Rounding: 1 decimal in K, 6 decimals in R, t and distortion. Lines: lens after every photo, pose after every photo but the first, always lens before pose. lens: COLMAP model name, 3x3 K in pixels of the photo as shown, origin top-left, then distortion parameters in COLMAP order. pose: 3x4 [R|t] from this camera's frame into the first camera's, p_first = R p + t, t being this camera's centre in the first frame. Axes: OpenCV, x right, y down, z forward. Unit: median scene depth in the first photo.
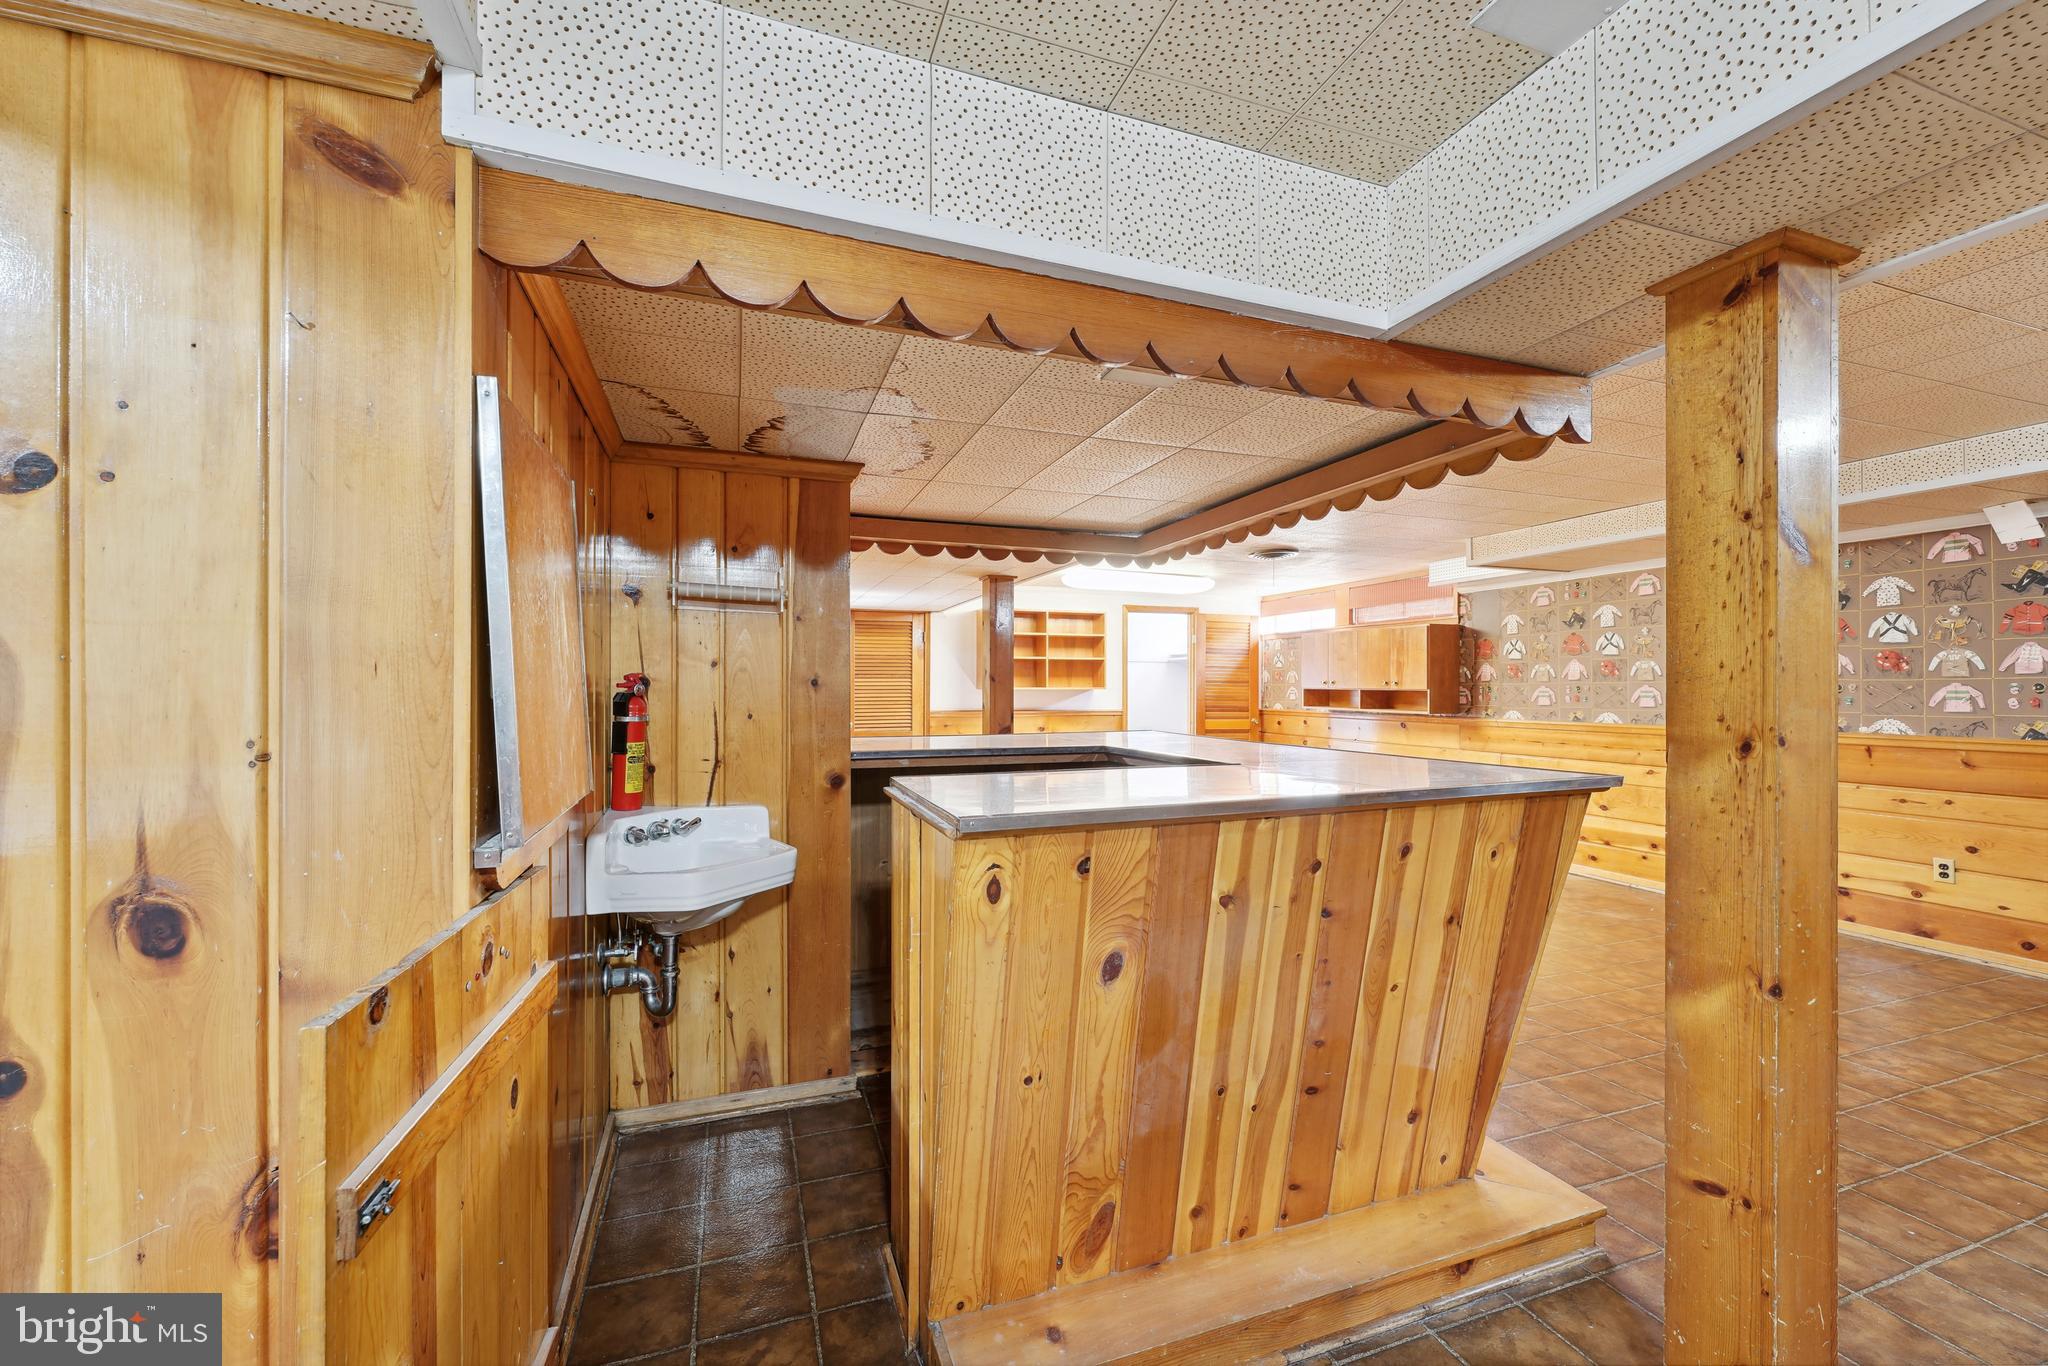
lens RADIAL K [[817.3, 0, 1015.1], [0, 817.3, 689.5], [0, 0, 1]] dist [-0.002691, 0.000466]
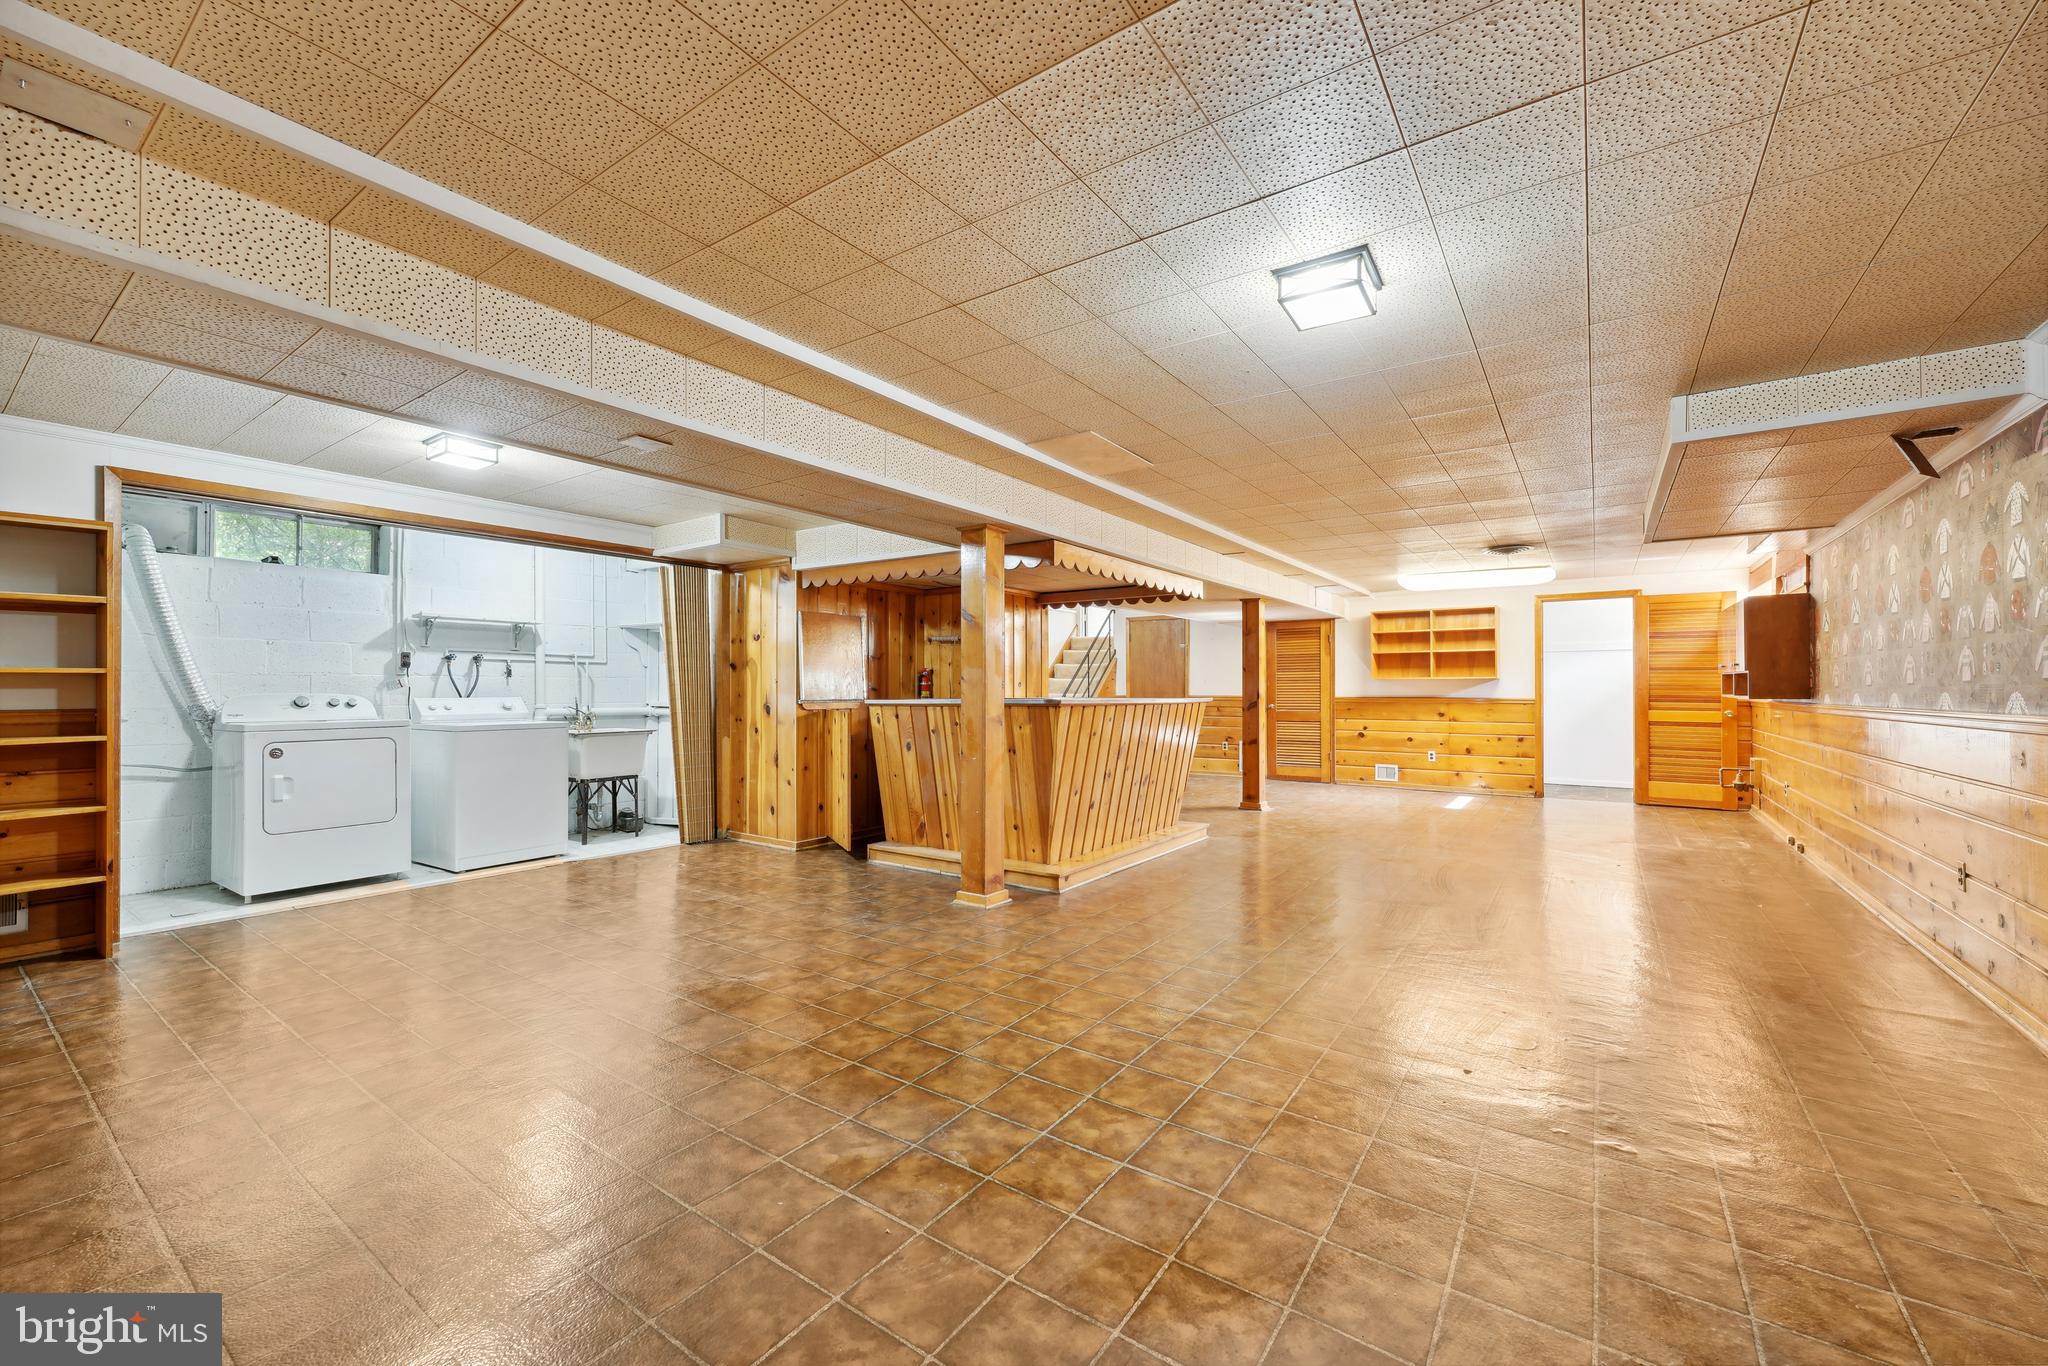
lens RADIAL K [[817.3, 0, 1025.0], [0, 817.3, 696.4], [0, 0, 1]] dist [-0.002691, 0.000466]
pose [[0.590089, 0.004827, -0.807324, 0.618235], [-0.000976, 0.999986, 0.005266, 0.019032], [0.807338, -0.002319, 0.590085, -0.130801]]
